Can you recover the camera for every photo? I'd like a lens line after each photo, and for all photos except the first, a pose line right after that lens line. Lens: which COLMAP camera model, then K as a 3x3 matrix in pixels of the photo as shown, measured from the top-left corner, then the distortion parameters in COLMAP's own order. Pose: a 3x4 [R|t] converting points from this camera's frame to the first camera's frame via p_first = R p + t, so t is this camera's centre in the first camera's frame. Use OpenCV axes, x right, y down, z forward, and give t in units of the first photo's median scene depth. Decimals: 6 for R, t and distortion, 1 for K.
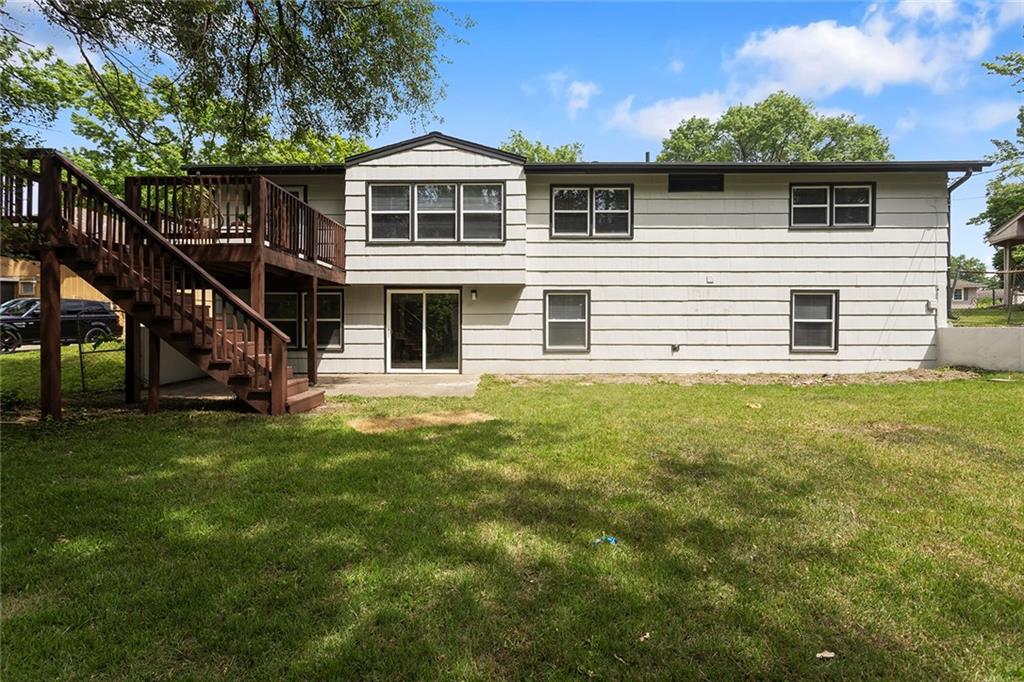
lens RADIAL K [[497.7, 0, 511.6], [0, 497.7, 334.7], [0, 0, 1]] dist [-0.003538, -0.000252]
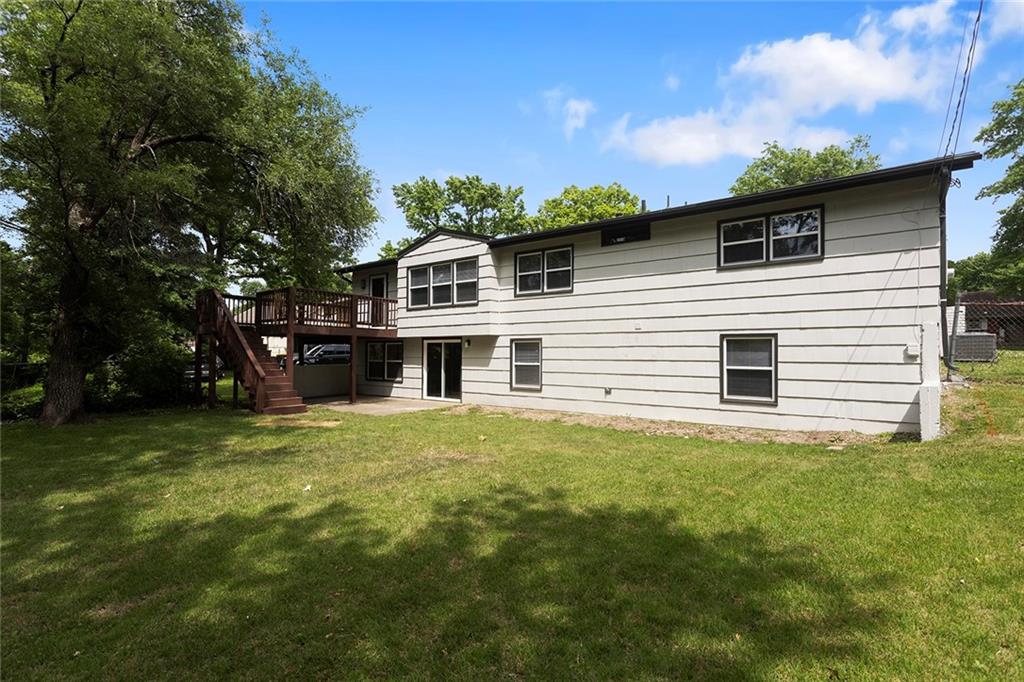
lens RADIAL K [[497.7, 0, 510.4], [0, 497.7, 344.6], [0, 0, 1]] dist [-0.003538, -0.000252]
pose [[0.796746, -0.009139, -0.604246, 0.809527], [-0.012783, 0.999407, -0.031972, -0.036400], [0.604180, 0.033198, 0.796156, 0.021140]]
